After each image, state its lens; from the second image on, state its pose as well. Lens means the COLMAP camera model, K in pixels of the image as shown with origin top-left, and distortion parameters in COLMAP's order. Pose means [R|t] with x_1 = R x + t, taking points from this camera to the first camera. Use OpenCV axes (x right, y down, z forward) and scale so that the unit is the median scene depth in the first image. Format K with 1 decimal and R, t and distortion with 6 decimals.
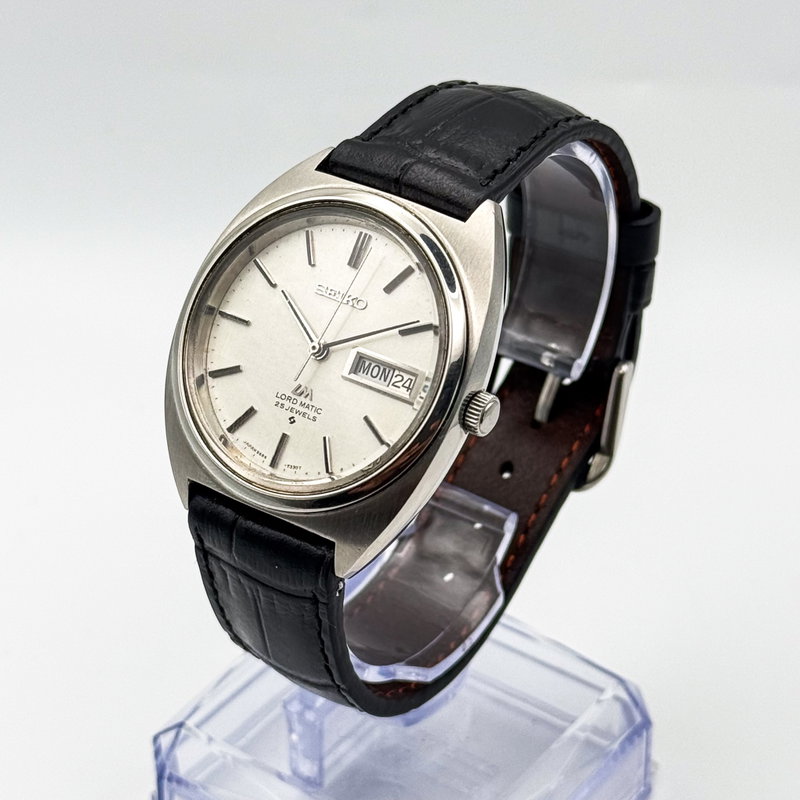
lens RADIAL K [[2430.1, 0, 402.5], [0, 2430.1, 404.9], [0, 0, 1]] dist [-0.005202, 0.000000]
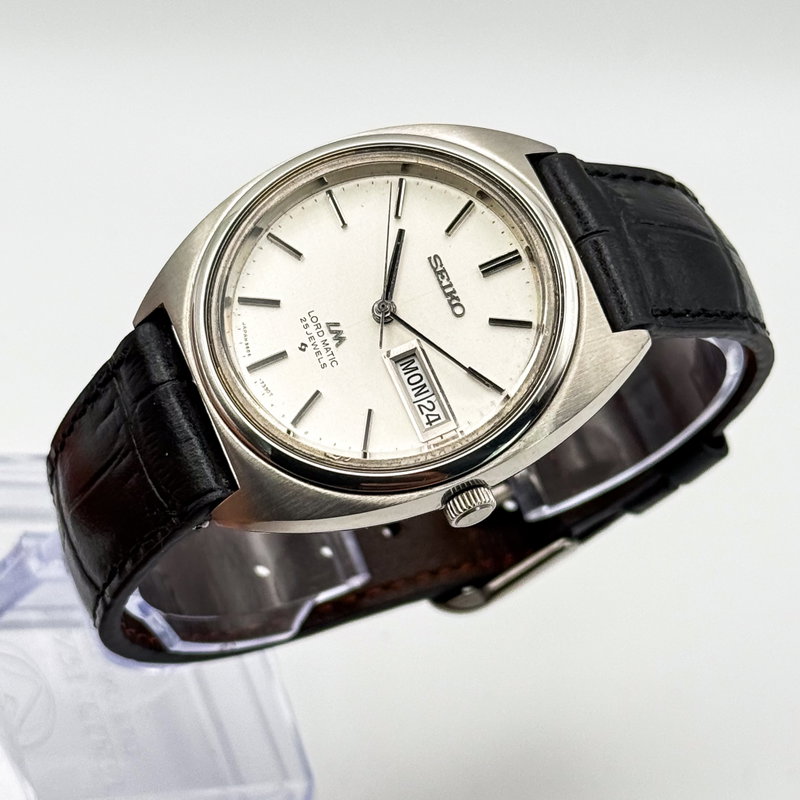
lens RADIAL K [[2430.1, 0, 392.0], [0, 2430.1, 398.7], [0, 0, 1]] dist [-0.005202, 0.000000]
pose [[0.691362, 0.713168, 0.115804, -0.104947], [-0.716210, 0.697592, -0.020202, 0.013256], [-0.095191, -0.068973, 0.993067, 0.149254]]
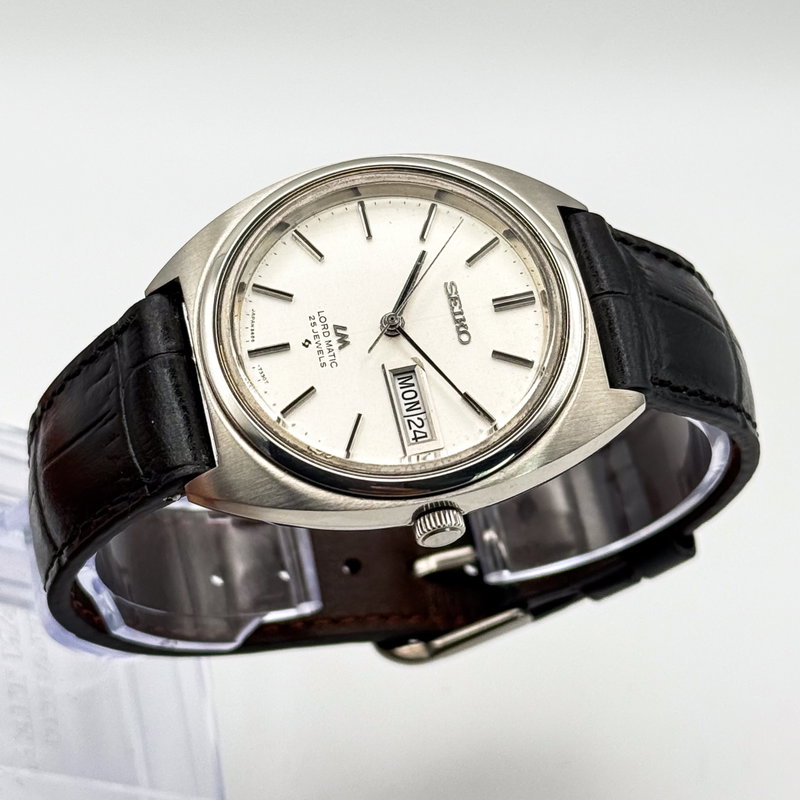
lens RADIAL K [[2430.1, 0, 404.3], [0, 2430.1, 398.8], [0, 0, 1]] dist [-0.005202, 0.000000]
pose [[0.538141, 0.840064, 0.068533, -0.066451], [-0.836607, 0.542265, -0.077706, 0.052490], [-0.102441, -0.015519, 0.994618, 0.140526]]
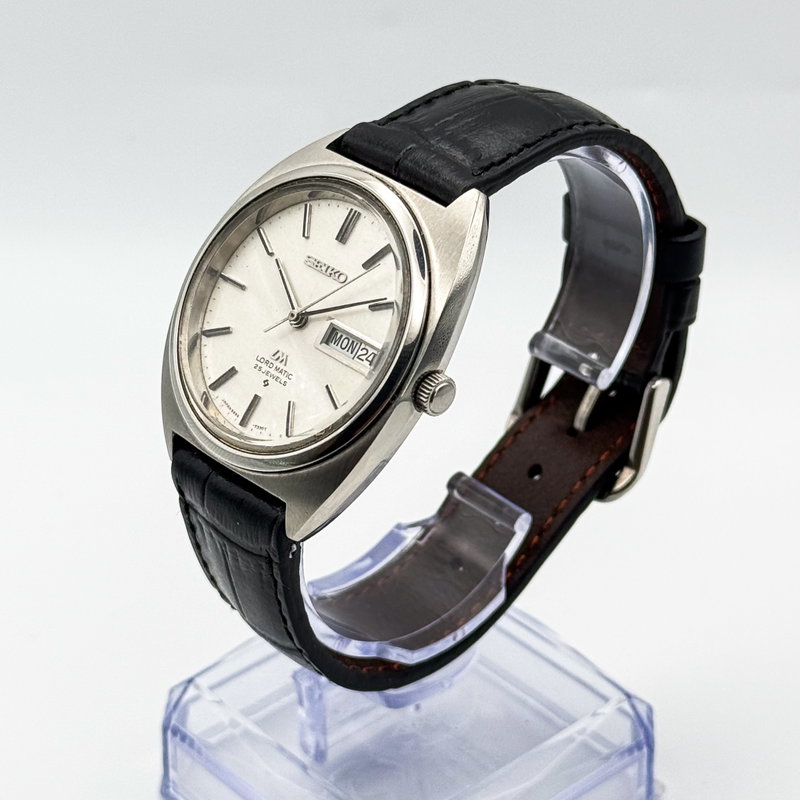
lens RADIAL K [[2430.1, 0, 402.1], [0, 2430.1, 392.2], [0, 0, 1]] dist [-0.005202, 0.000000]
pose [[0.976835, 0.106389, -0.185673, 0.195640], [-0.112808, 0.993319, -0.024325, 0.027650], [0.181844, 0.044707, 0.982310, -0.004629]]
